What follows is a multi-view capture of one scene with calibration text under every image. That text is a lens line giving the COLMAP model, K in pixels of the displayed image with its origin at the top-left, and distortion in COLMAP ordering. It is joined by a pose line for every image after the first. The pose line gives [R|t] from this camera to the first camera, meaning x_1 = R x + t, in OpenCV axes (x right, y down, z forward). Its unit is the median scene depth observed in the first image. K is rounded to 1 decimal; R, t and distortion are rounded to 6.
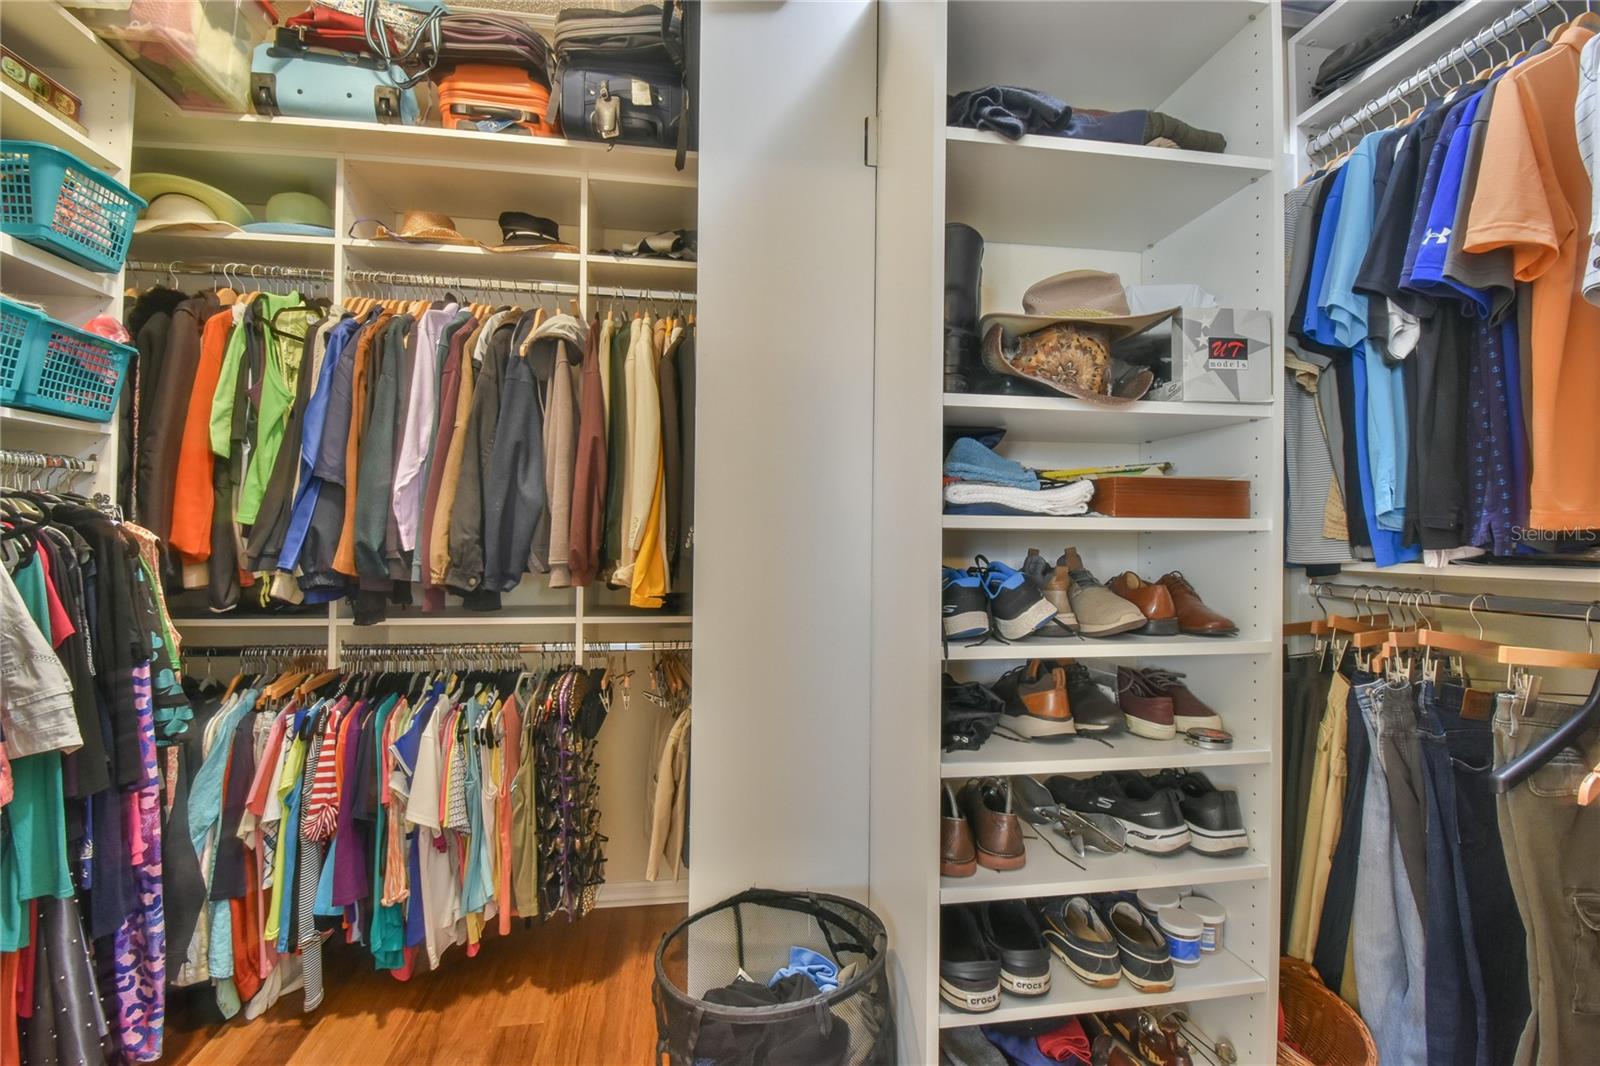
lens RADIAL K [[713.1, 0, 796.7], [0, 713.1, 526.1], [0, 0, 1]] dist [0.003921, -0.000040]
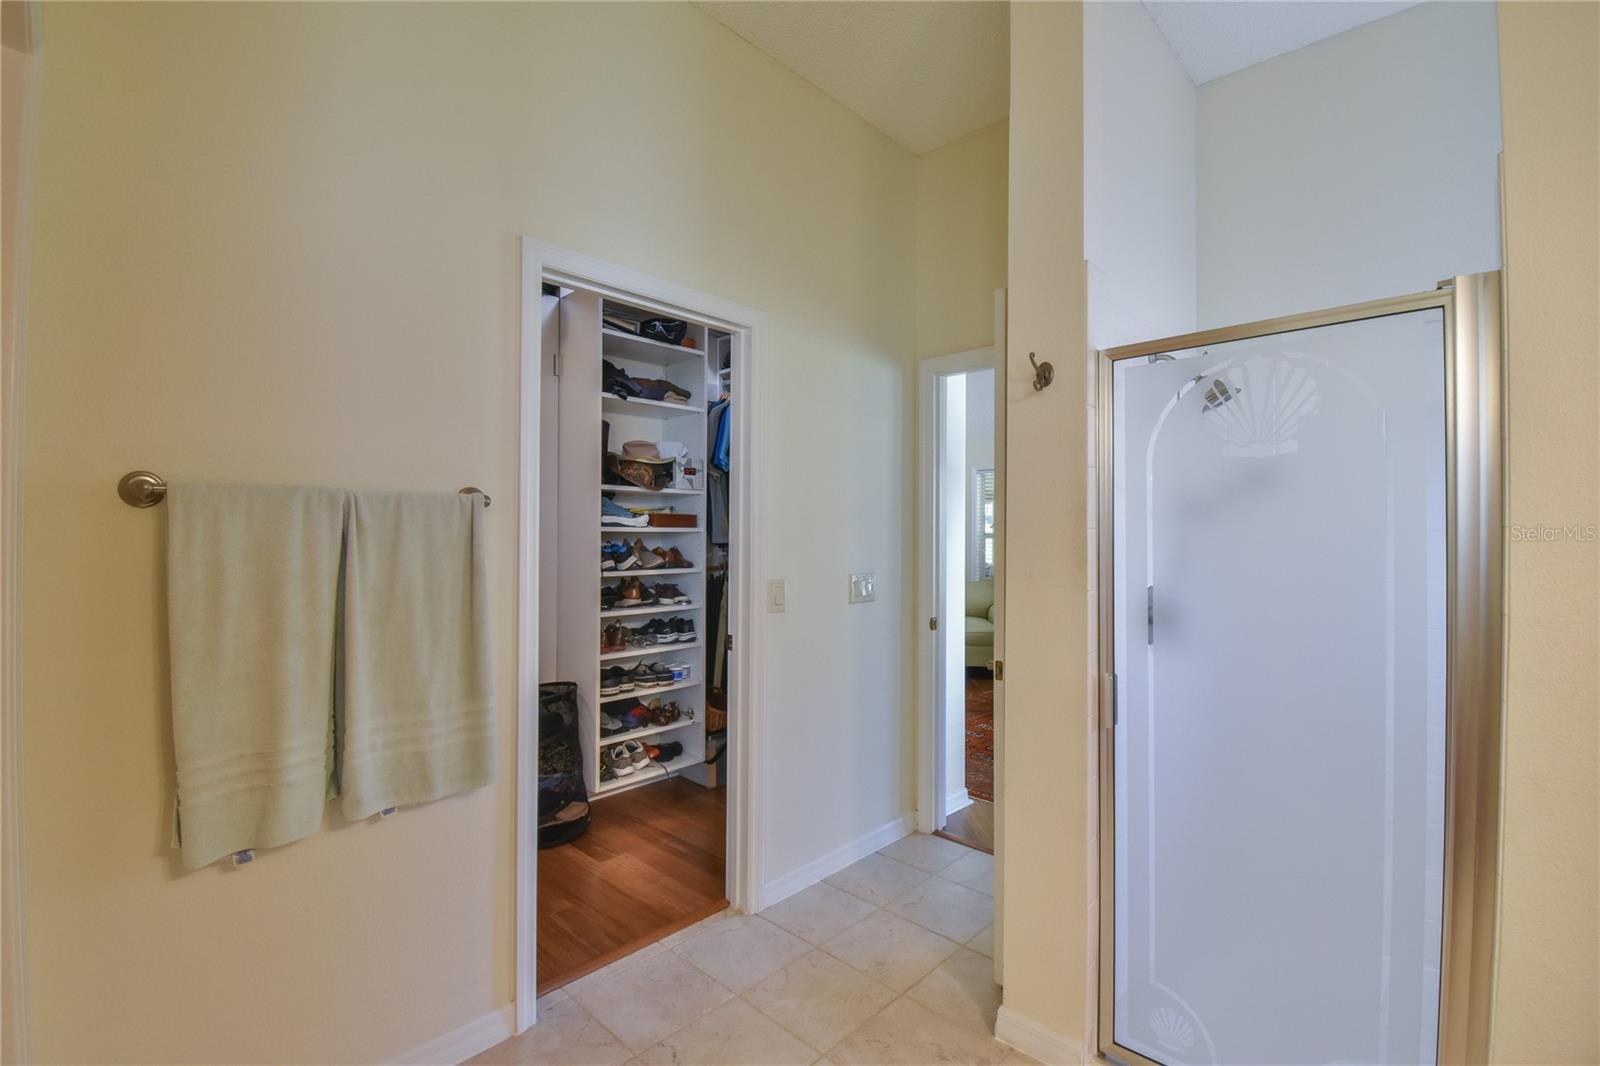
lens RADIAL K [[713.1, 0, 802.8], [0, 713.1, 530.2], [0, 0, 1]] dist [0.003921, -0.000040]
pose [[0.791940, -0.002763, 0.610592, -0.842958], [-0.000590, 0.999986, 0.005291, -0.016086], [-0.610598, -0.004550, 0.791928, -1.648212]]
